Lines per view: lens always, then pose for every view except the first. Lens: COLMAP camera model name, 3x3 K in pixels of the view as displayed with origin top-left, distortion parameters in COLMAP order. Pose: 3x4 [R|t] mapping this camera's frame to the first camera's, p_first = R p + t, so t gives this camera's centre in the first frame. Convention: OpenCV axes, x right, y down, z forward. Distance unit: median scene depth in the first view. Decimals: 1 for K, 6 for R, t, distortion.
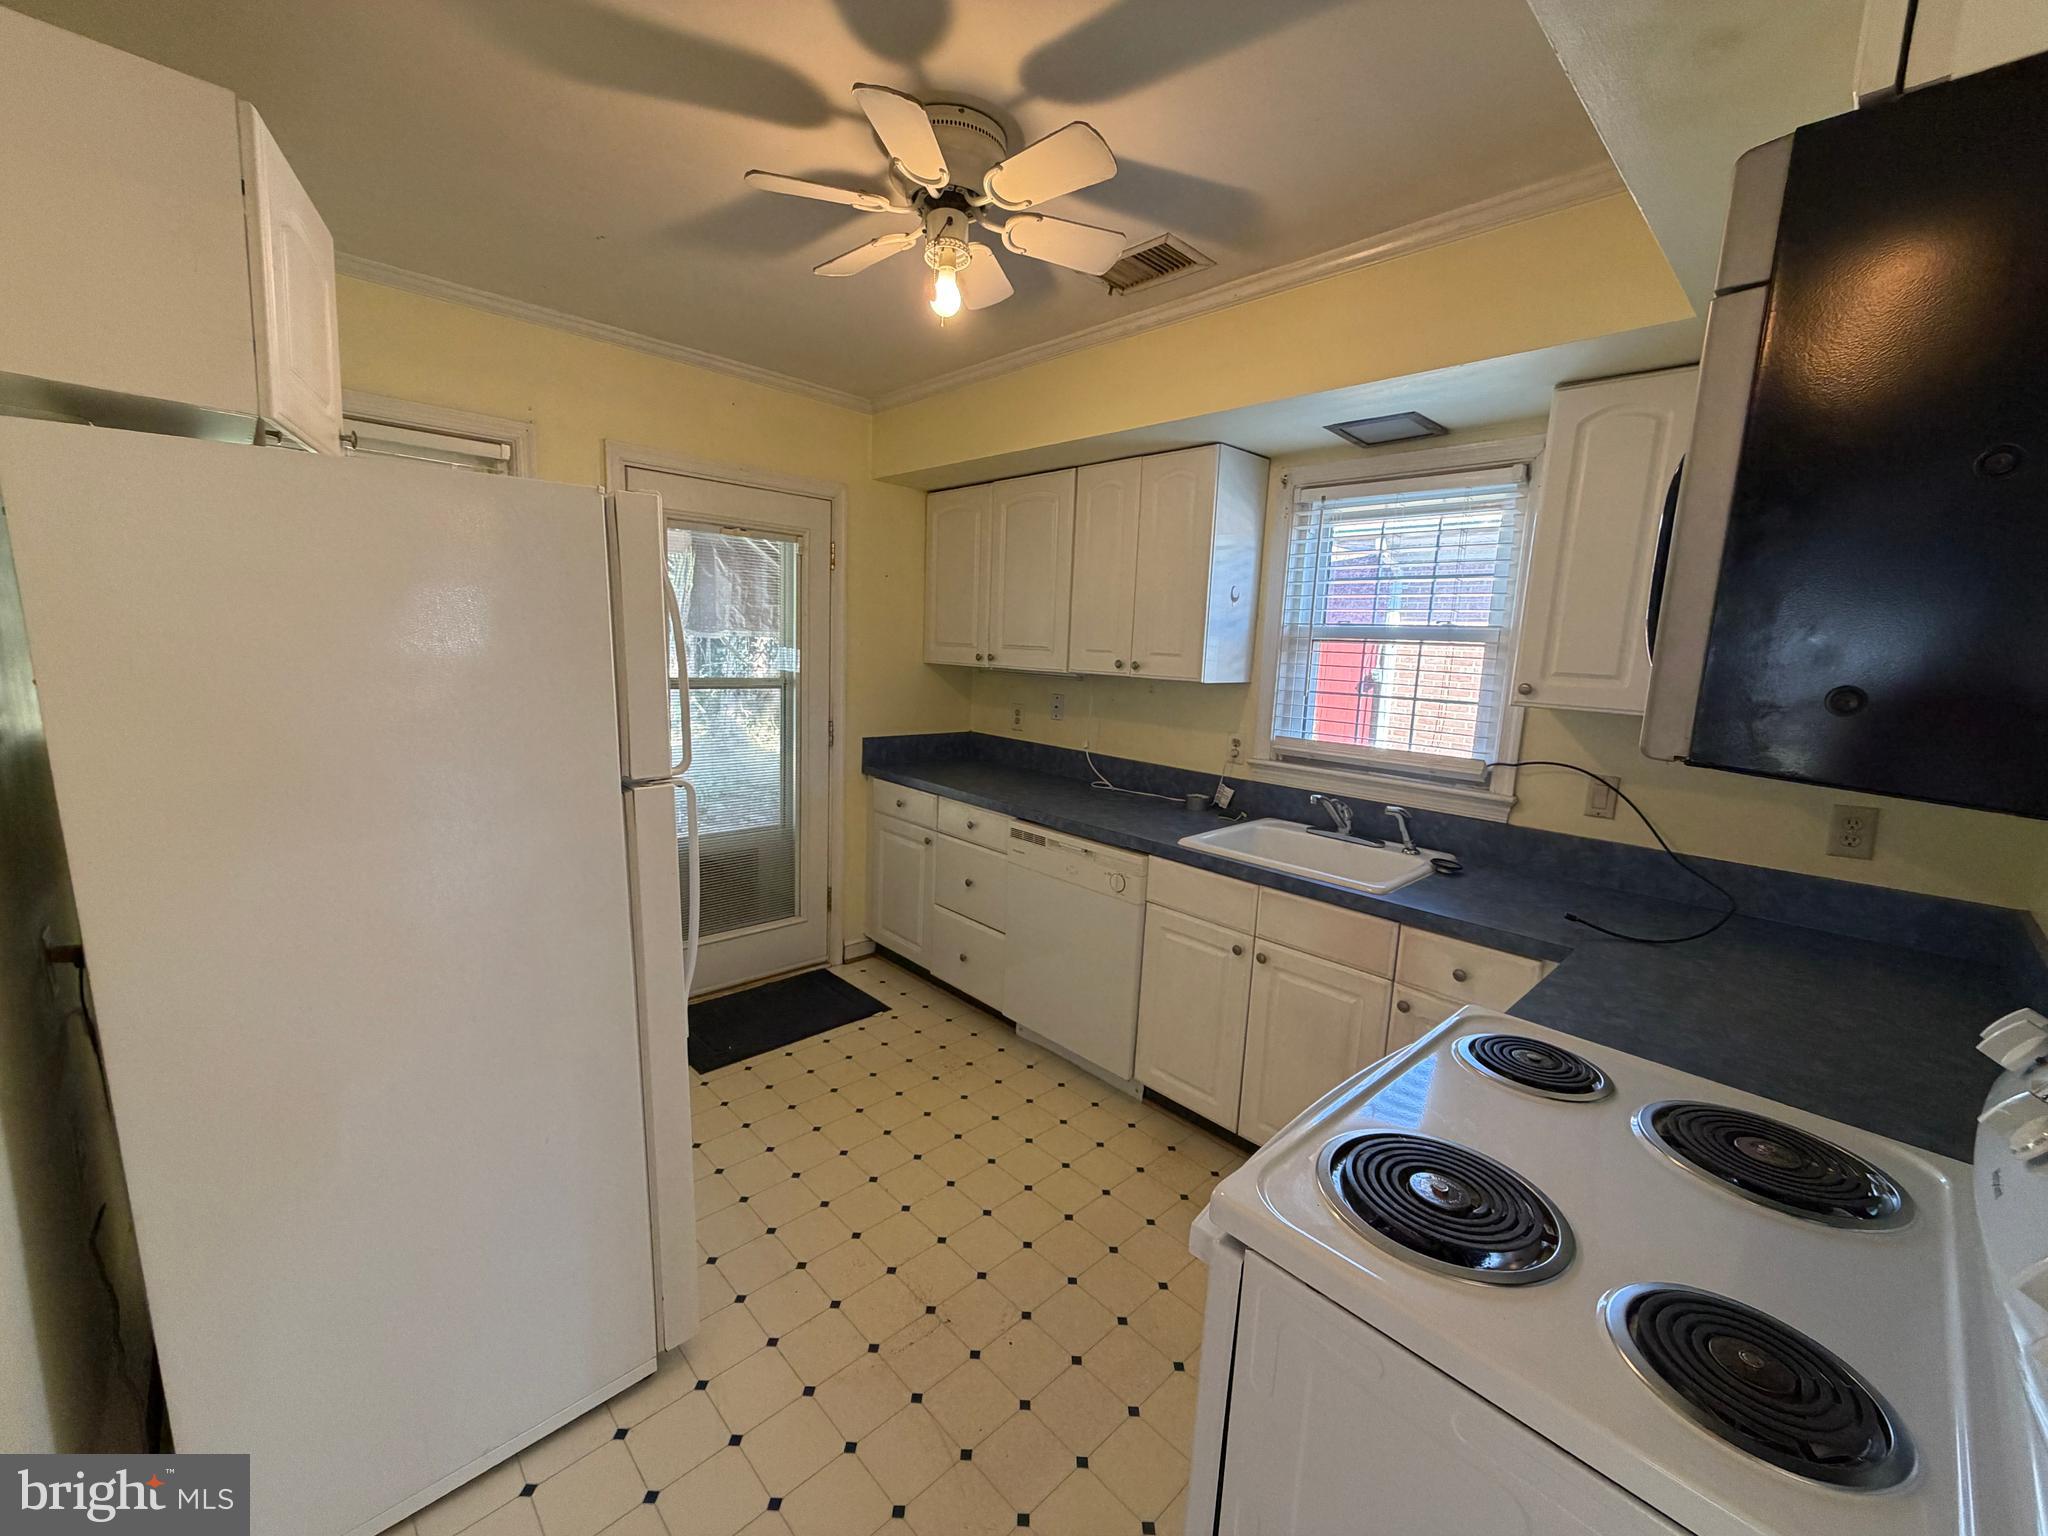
lens RADIAL K [[816.4, 0, 1021.6], [0, 816.4, 766.4], [0, 0, 1]] dist [0.000941, 0.000330]
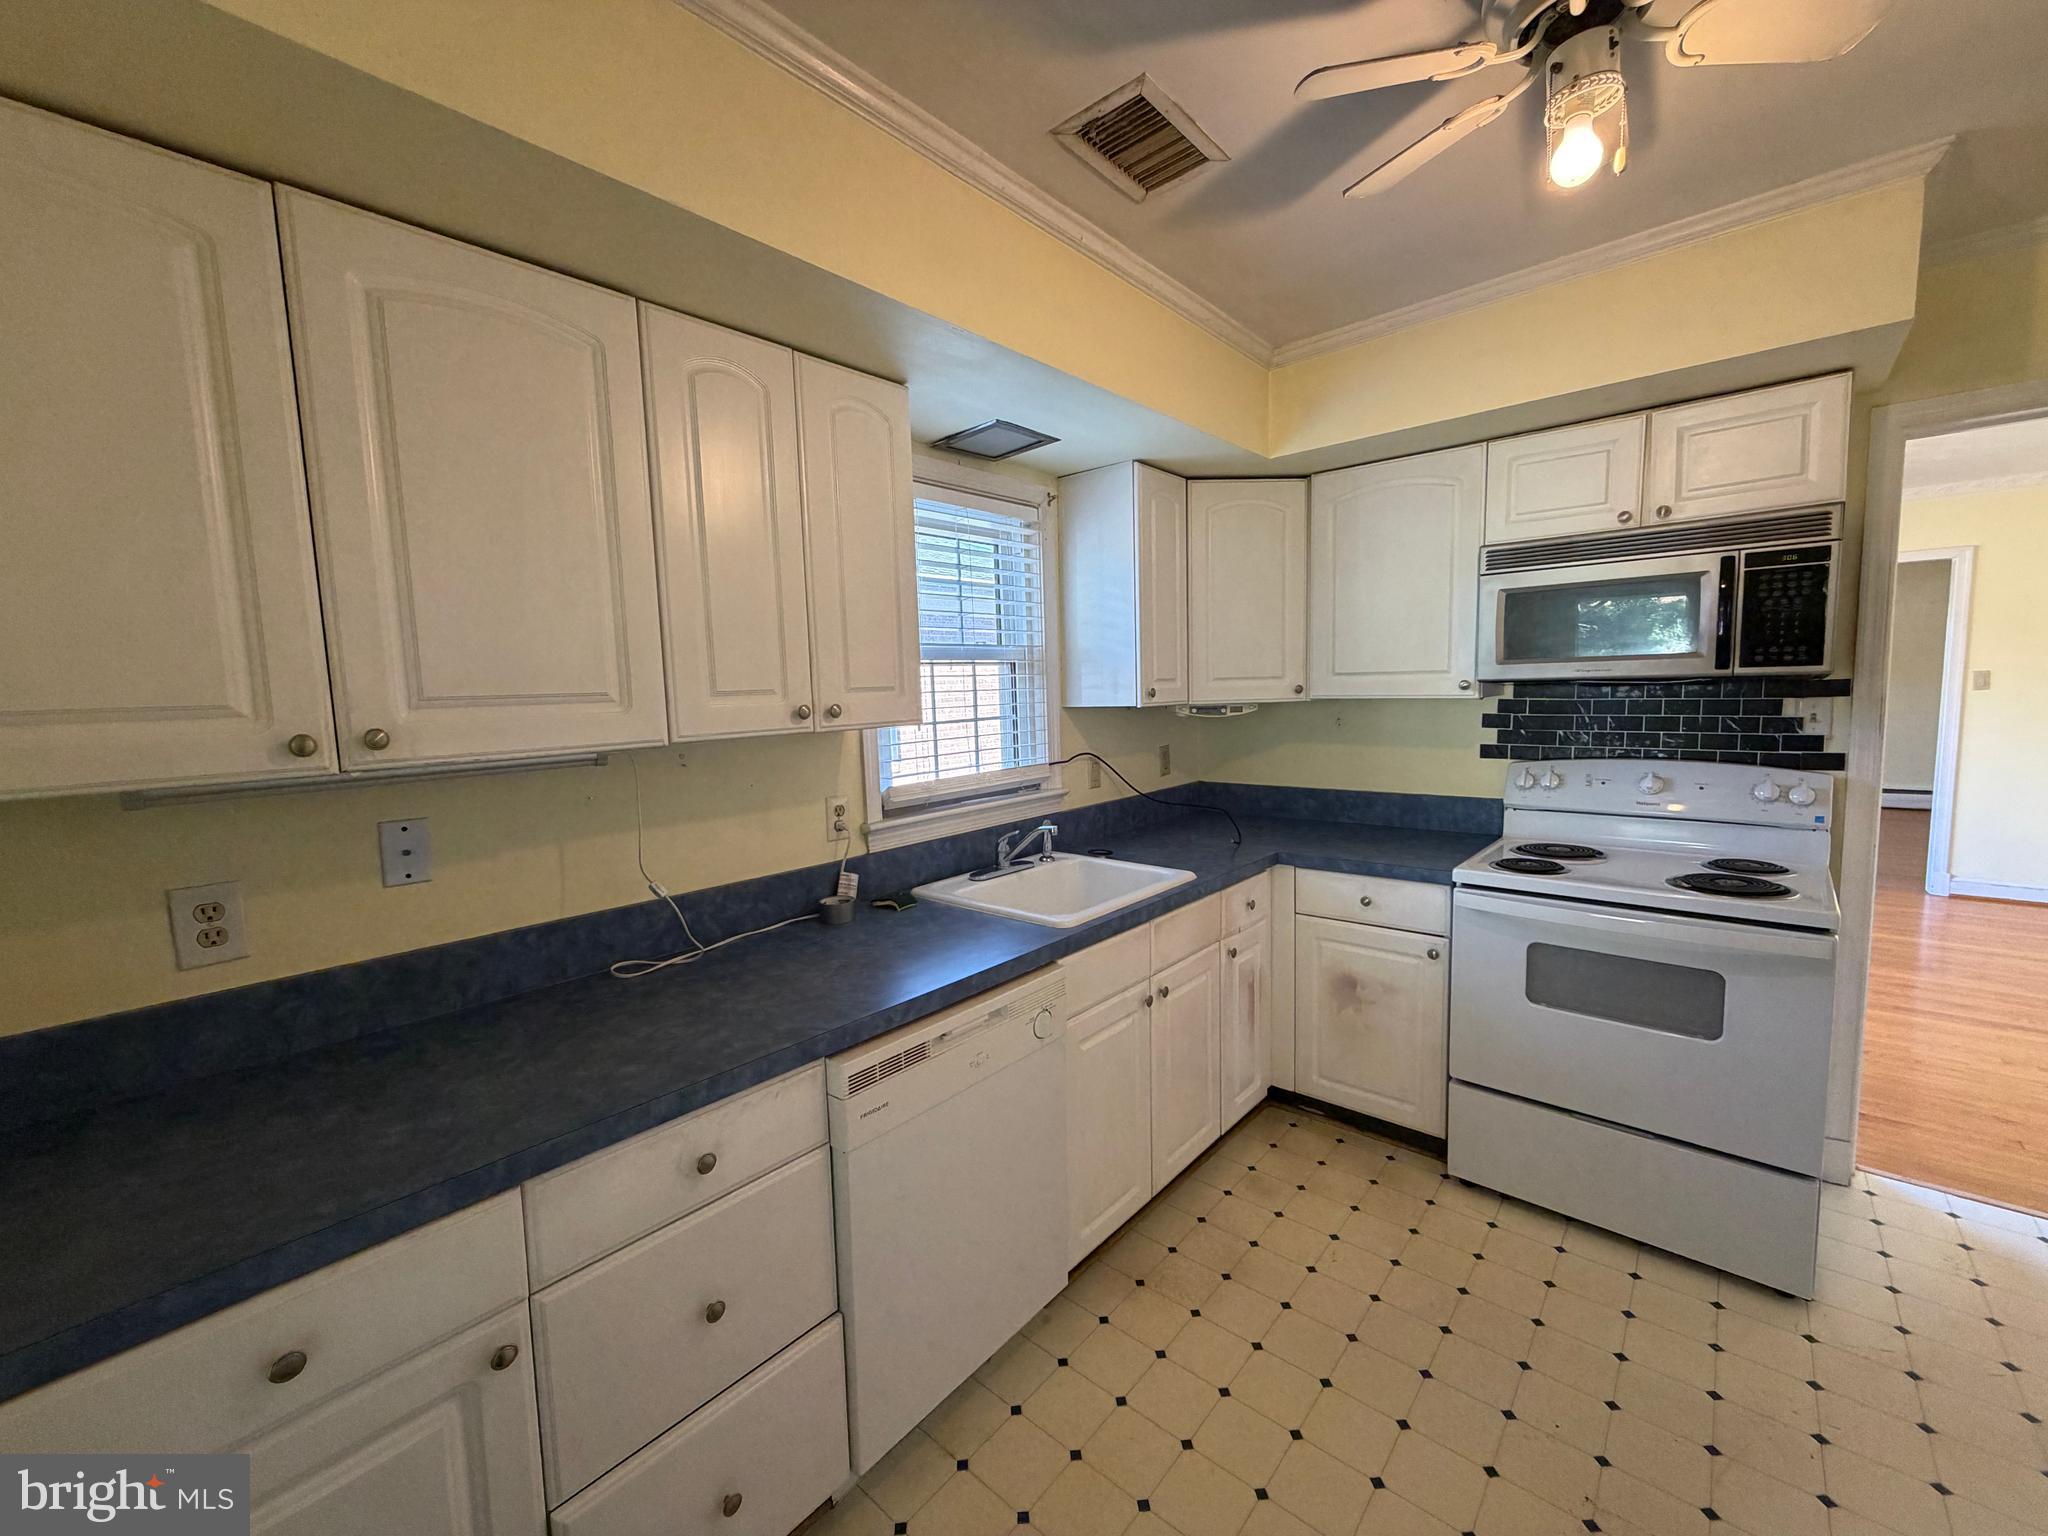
lens RADIAL K [[811.1, 0, 1012.9], [0, 811.1, 766.4], [0, 0, 1]] dist [0.002212, 0.000423]
pose [[-0.079952, -0.139477, 0.986992, -0.442775], [0.177323, 0.972379, 0.151776, -0.147313], [-0.980900, 0.187151, -0.053011, 0.886523]]
